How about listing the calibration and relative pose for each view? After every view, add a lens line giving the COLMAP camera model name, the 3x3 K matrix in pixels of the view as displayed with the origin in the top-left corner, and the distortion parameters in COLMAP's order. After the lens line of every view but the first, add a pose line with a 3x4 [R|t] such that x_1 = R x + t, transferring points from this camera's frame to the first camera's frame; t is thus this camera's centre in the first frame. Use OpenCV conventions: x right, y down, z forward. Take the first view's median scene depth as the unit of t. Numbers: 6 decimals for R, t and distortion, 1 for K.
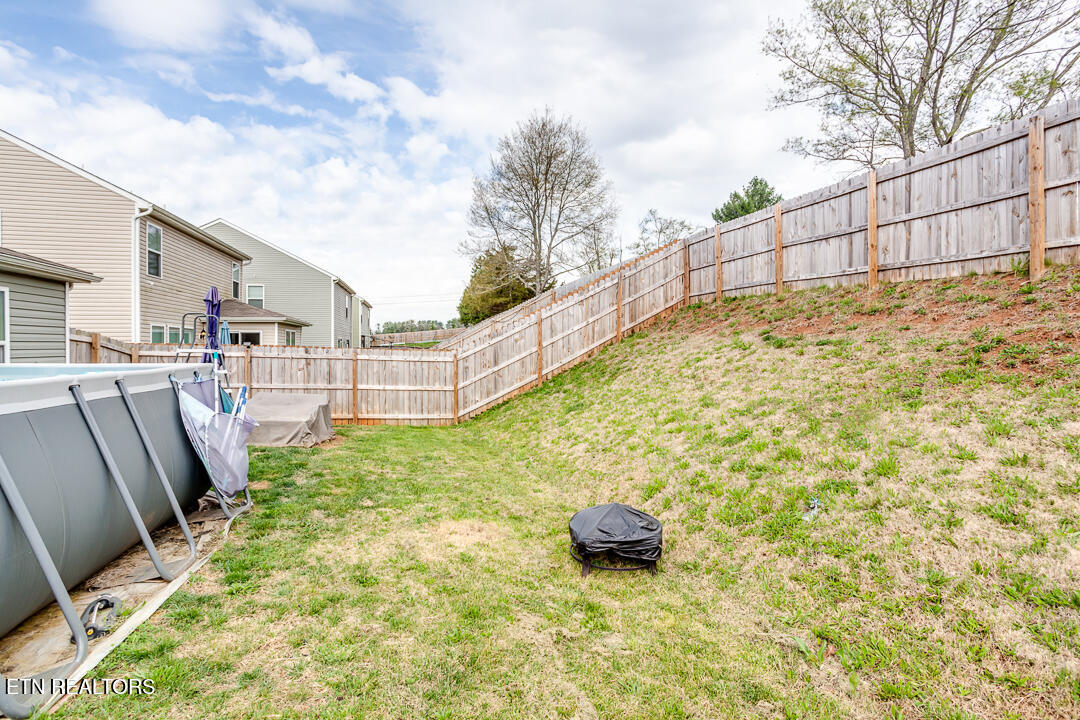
lens RADIAL K [[527.6, 0, 537.1], [0, 527.6, 364.1], [0, 0, 1]] dist [-0.051021, 0.031680]
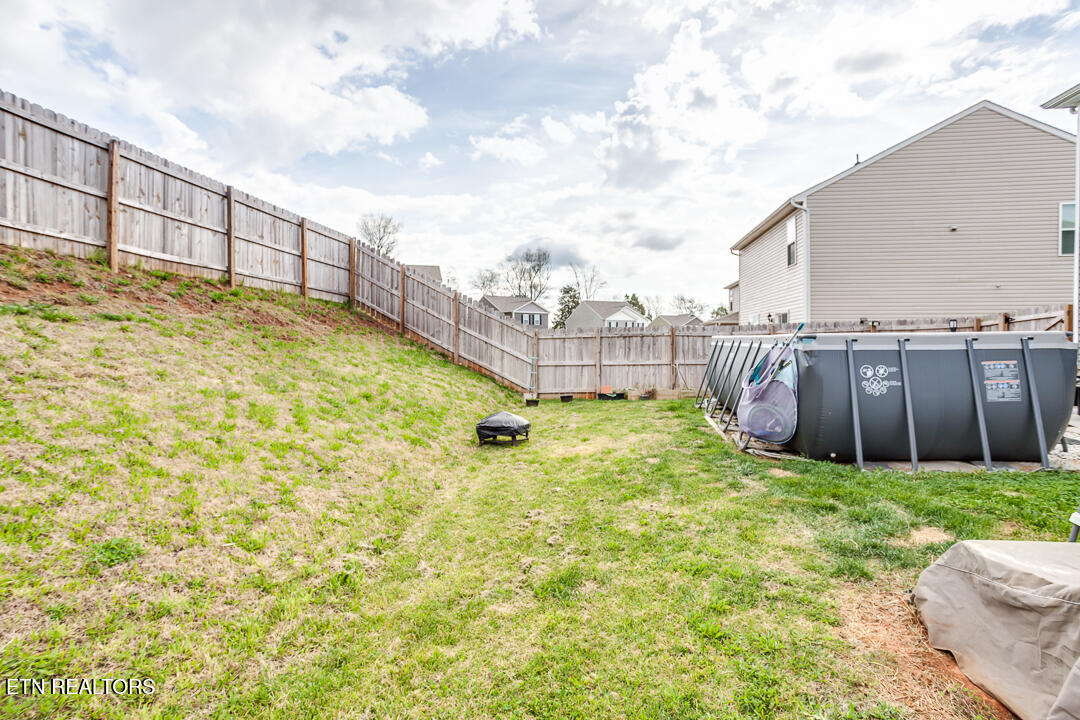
lens RADIAL K [[527.6, 0, 537.1], [0, 527.6, 364.1], [0, 0, 1]] dist [-0.051021, 0.031680]
pose [[-0.931800, -0.068257, 0.356496, -0.423271], [-0.040715, 0.995616, 0.084206, -0.080730], [-0.360681, 0.063948, -0.930494, 1.652491]]
